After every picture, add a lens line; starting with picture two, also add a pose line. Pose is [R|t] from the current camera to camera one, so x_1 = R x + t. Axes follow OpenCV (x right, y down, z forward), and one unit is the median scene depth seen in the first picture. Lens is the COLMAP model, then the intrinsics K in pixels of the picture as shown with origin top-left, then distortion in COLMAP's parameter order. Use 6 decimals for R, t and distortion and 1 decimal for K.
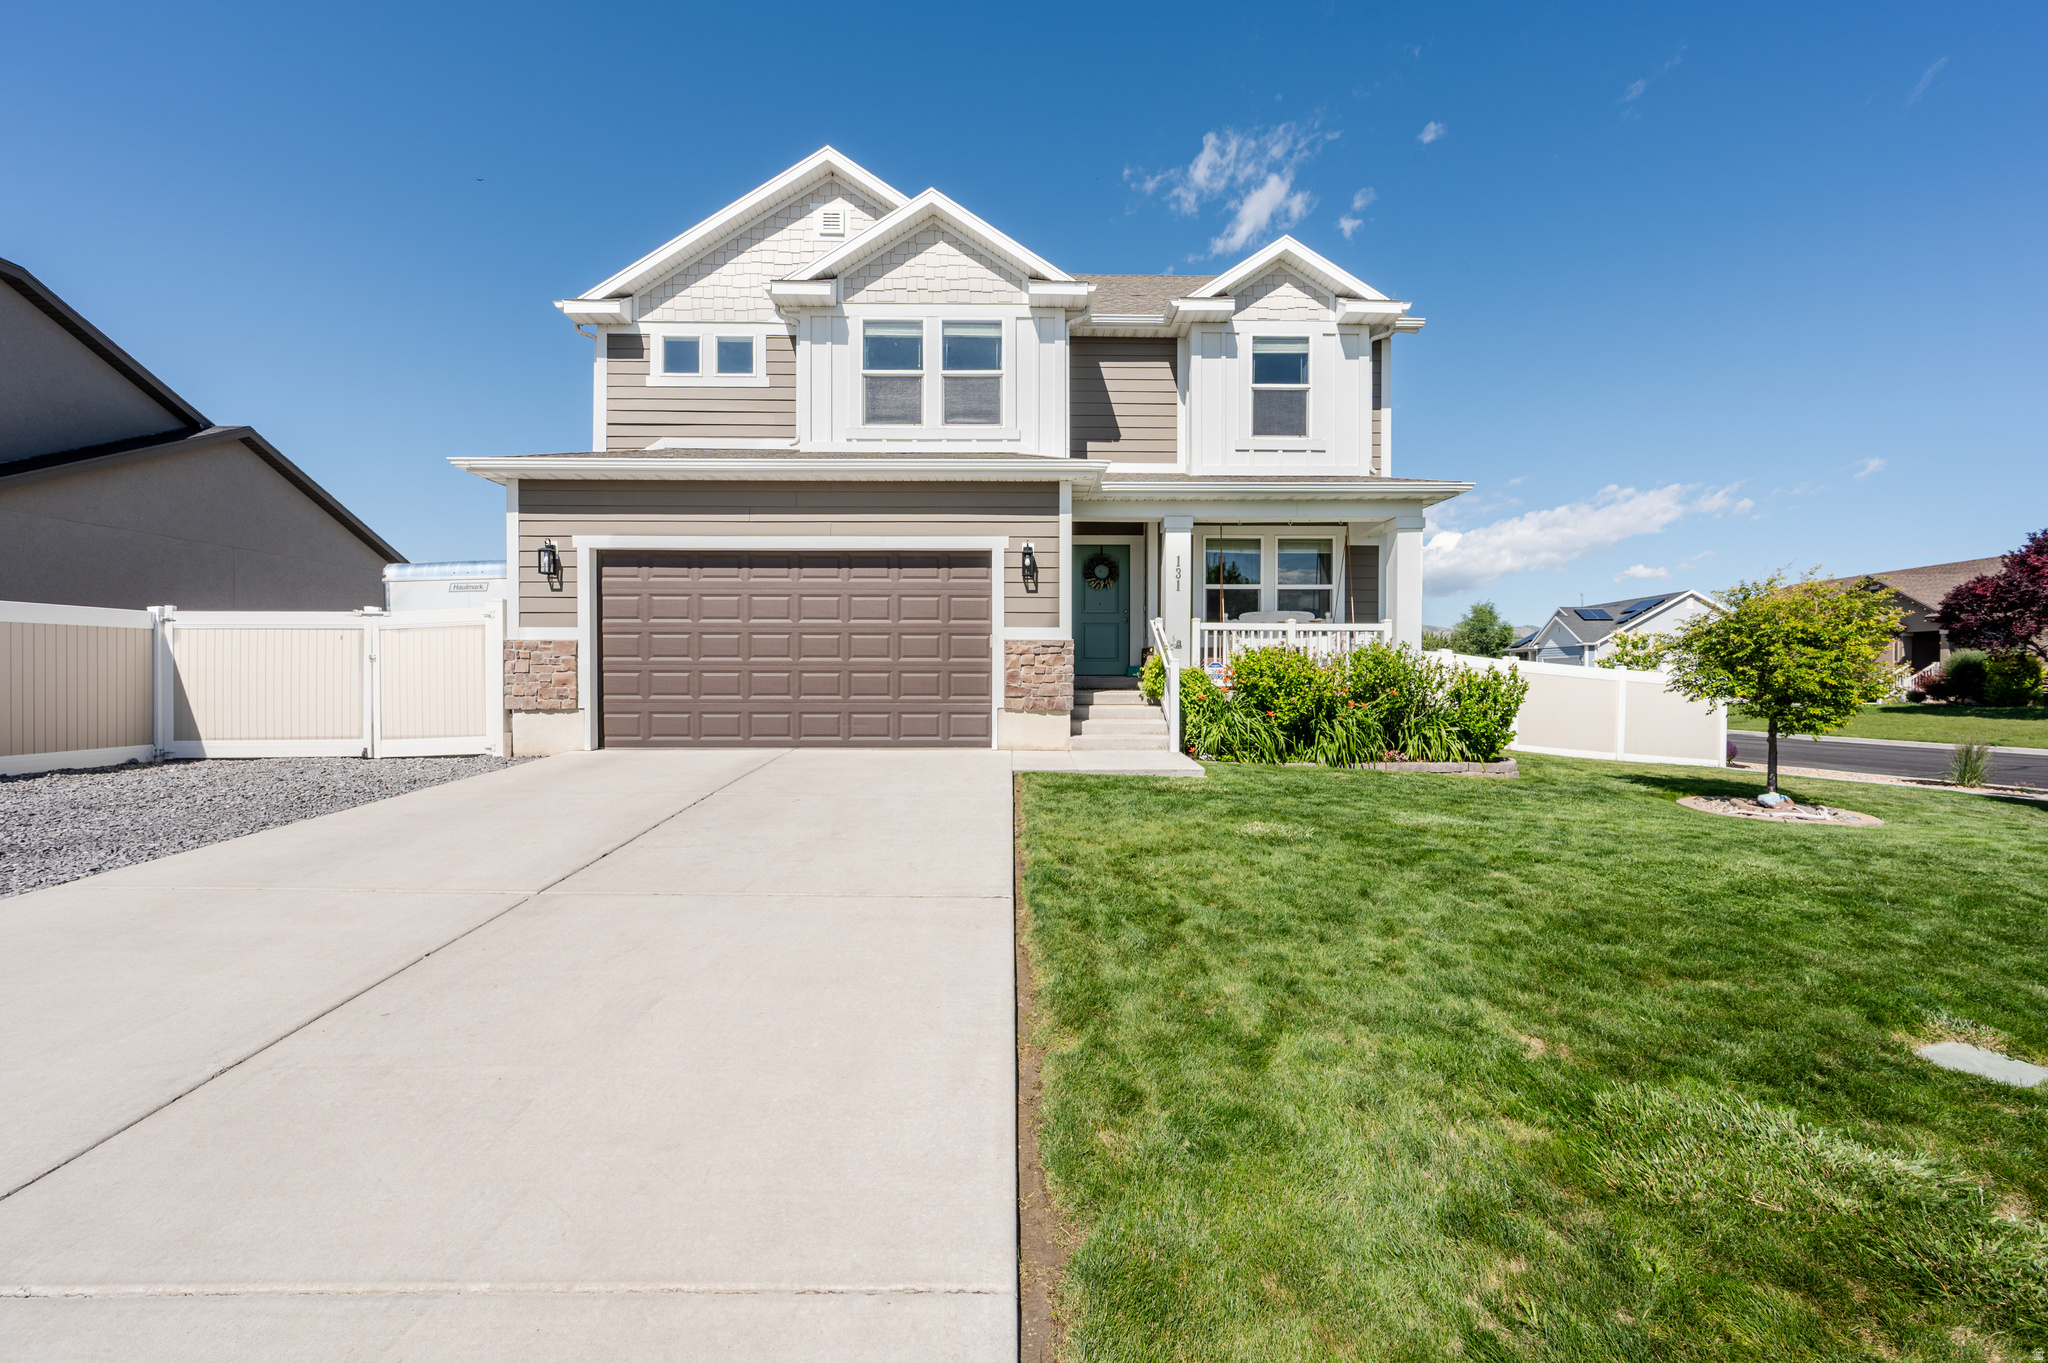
lens RADIAL K [[806.5, 0, 1016.3], [0, 806.5, 683.2], [0, 0, 1]] dist [-0.000849, -0.000115]
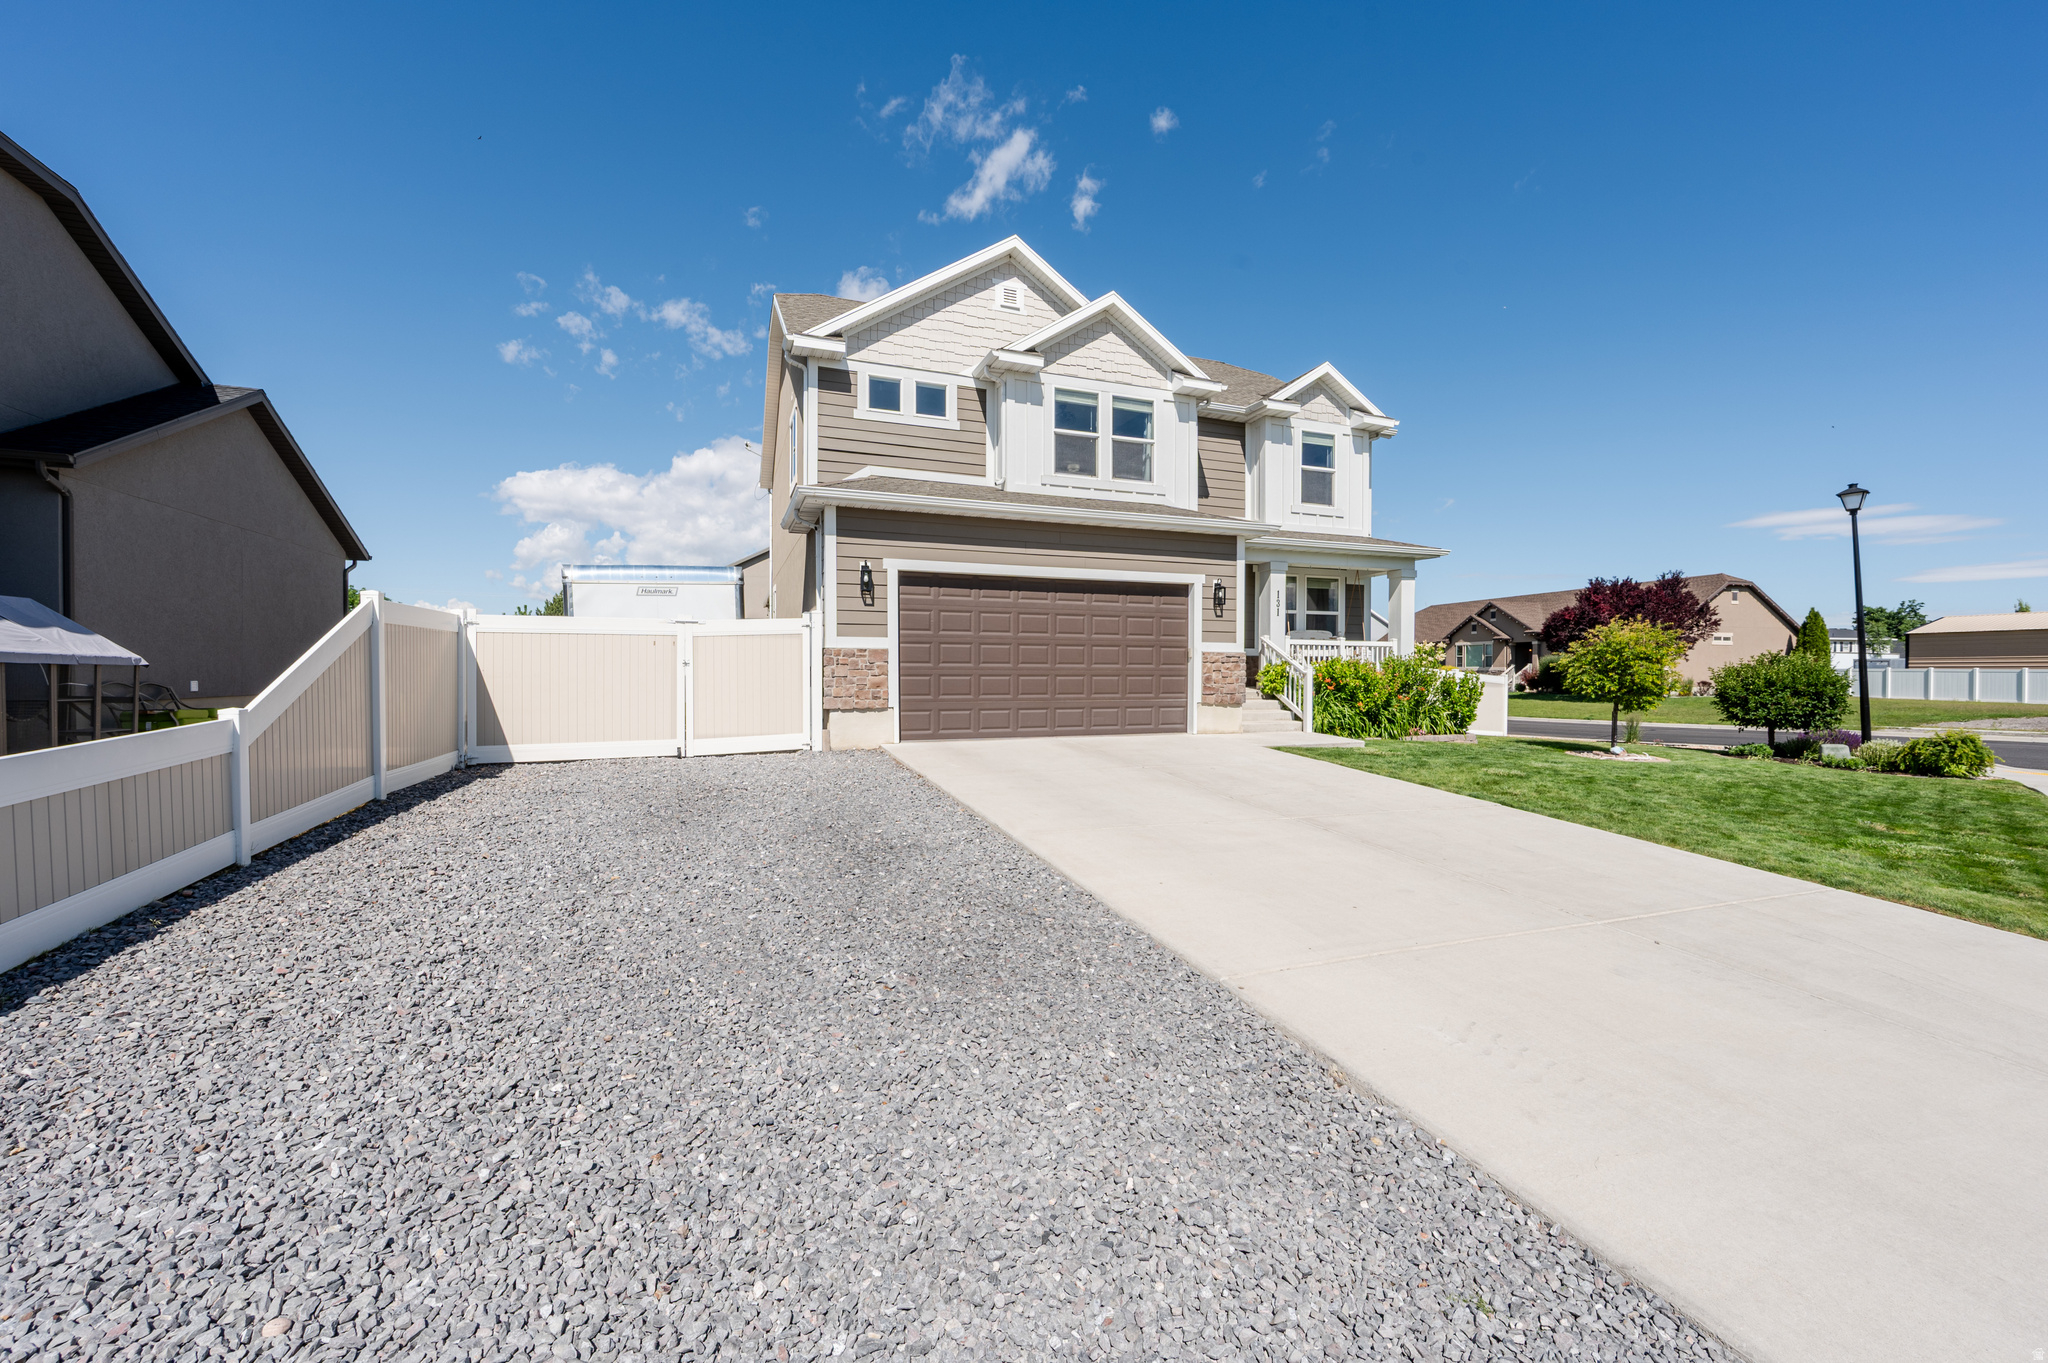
lens RADIAL K [[806.5, 0, 1013.1], [0, 806.5, 683.6], [0, 0, 1]] dist [-0.000849, -0.000115]
pose [[0.940397, -0.003818, 0.340057, -0.665045], [0.001017, 0.999964, 0.008415, -0.010768], [-0.340077, -0.007567, 0.940367, -0.133630]]
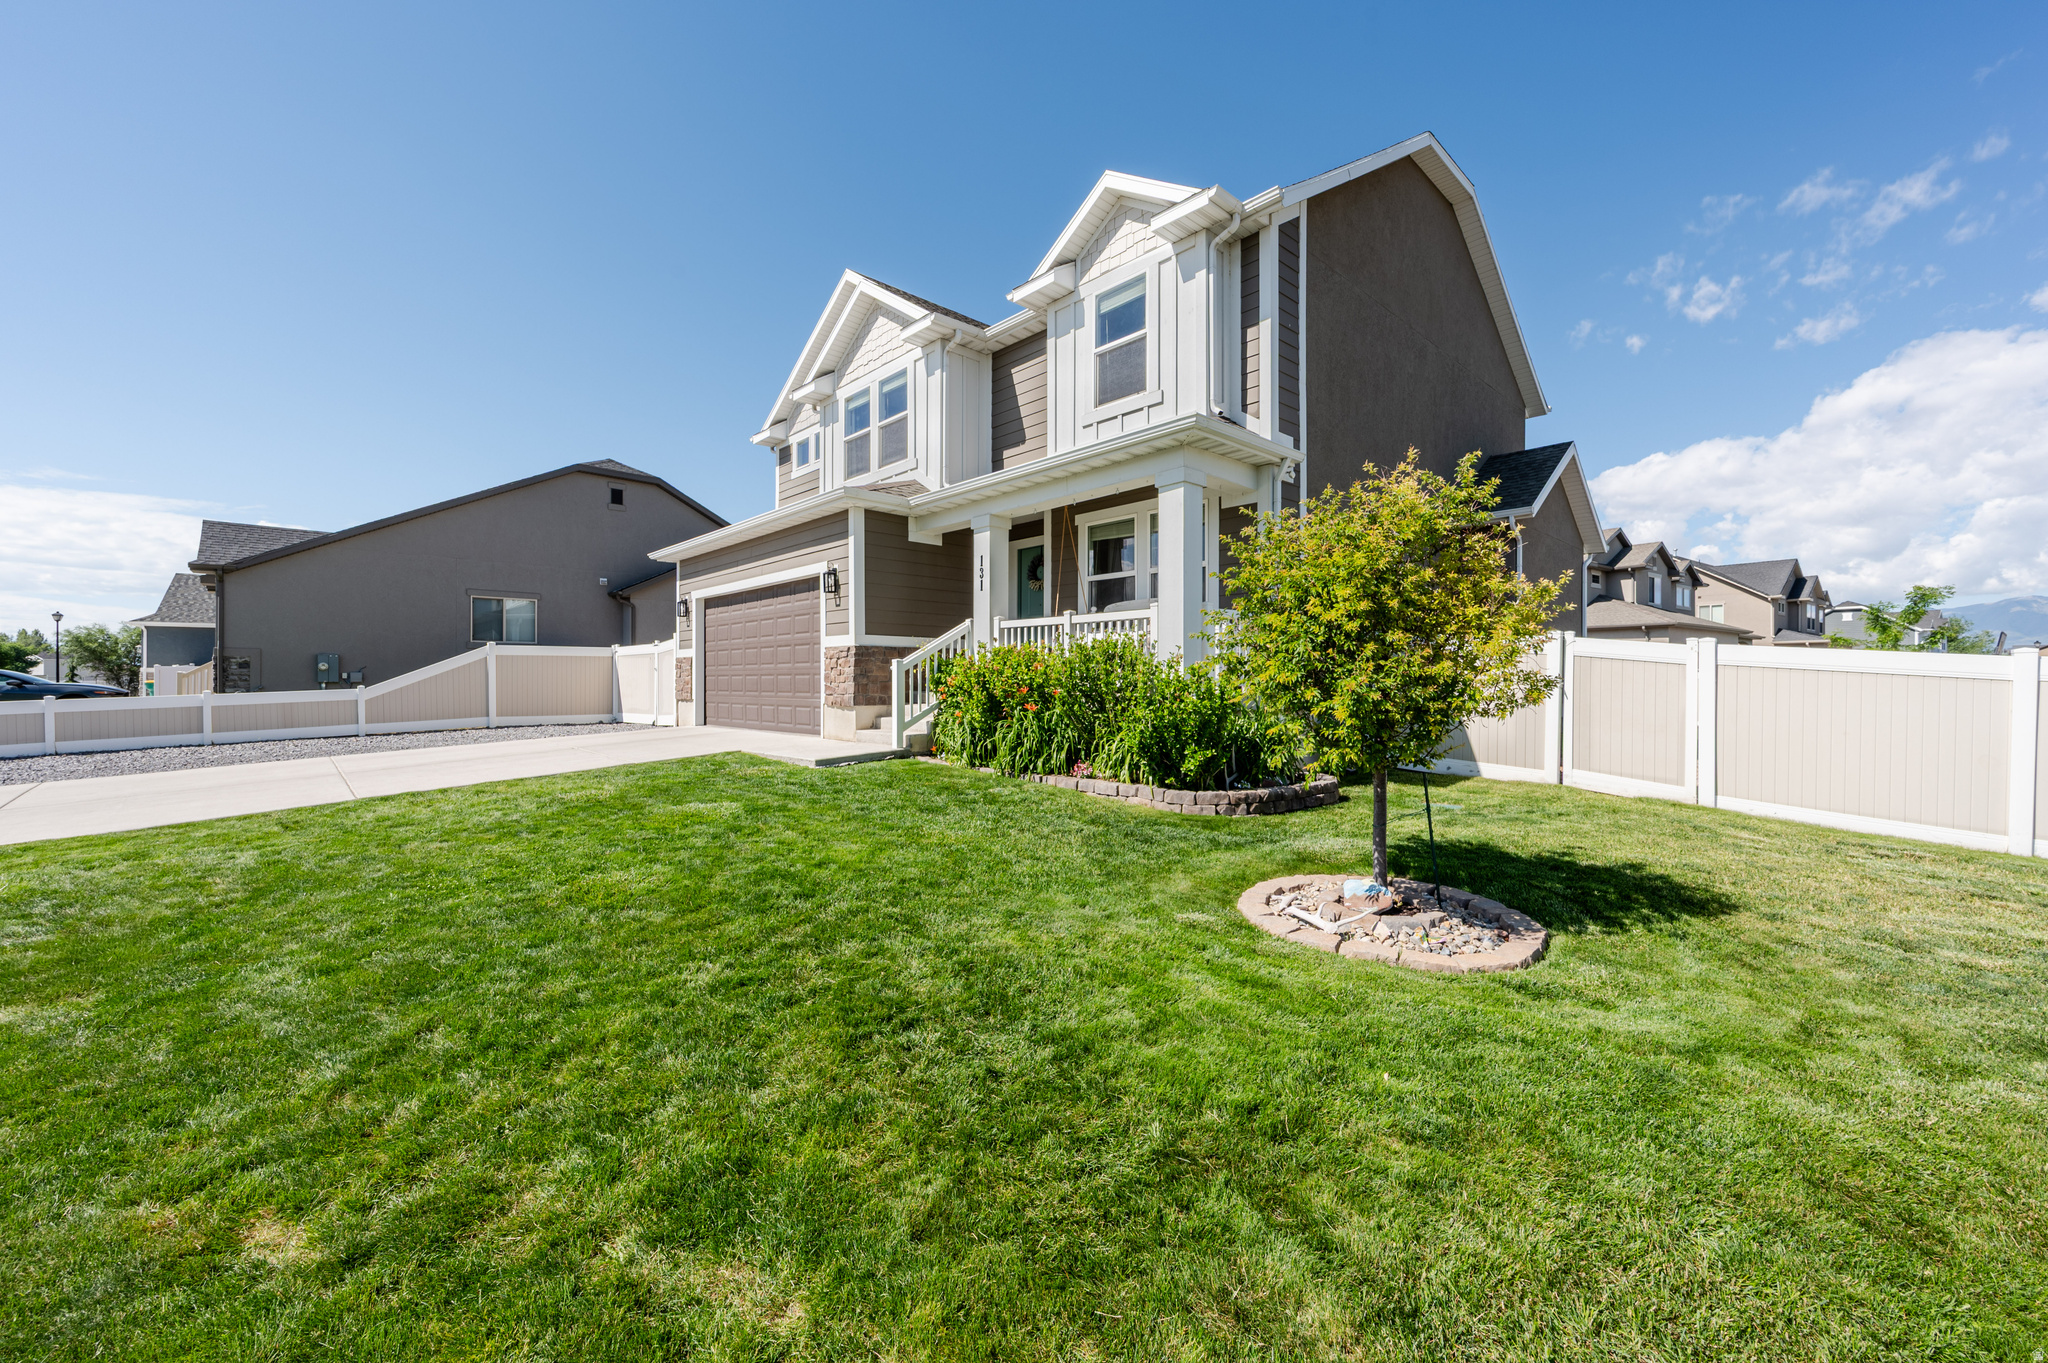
lens RADIAL K [[806.5, 0, 1022.3], [0, 806.5, 688.1], [0, 0, 1]] dist [-0.000849, -0.000115]
pose [[0.672339, 0.002222, -0.740240, 0.940661], [-0.000814, 0.999997, 0.002262, 0.004168], [0.740243, -0.000918, 0.672339, 0.349587]]
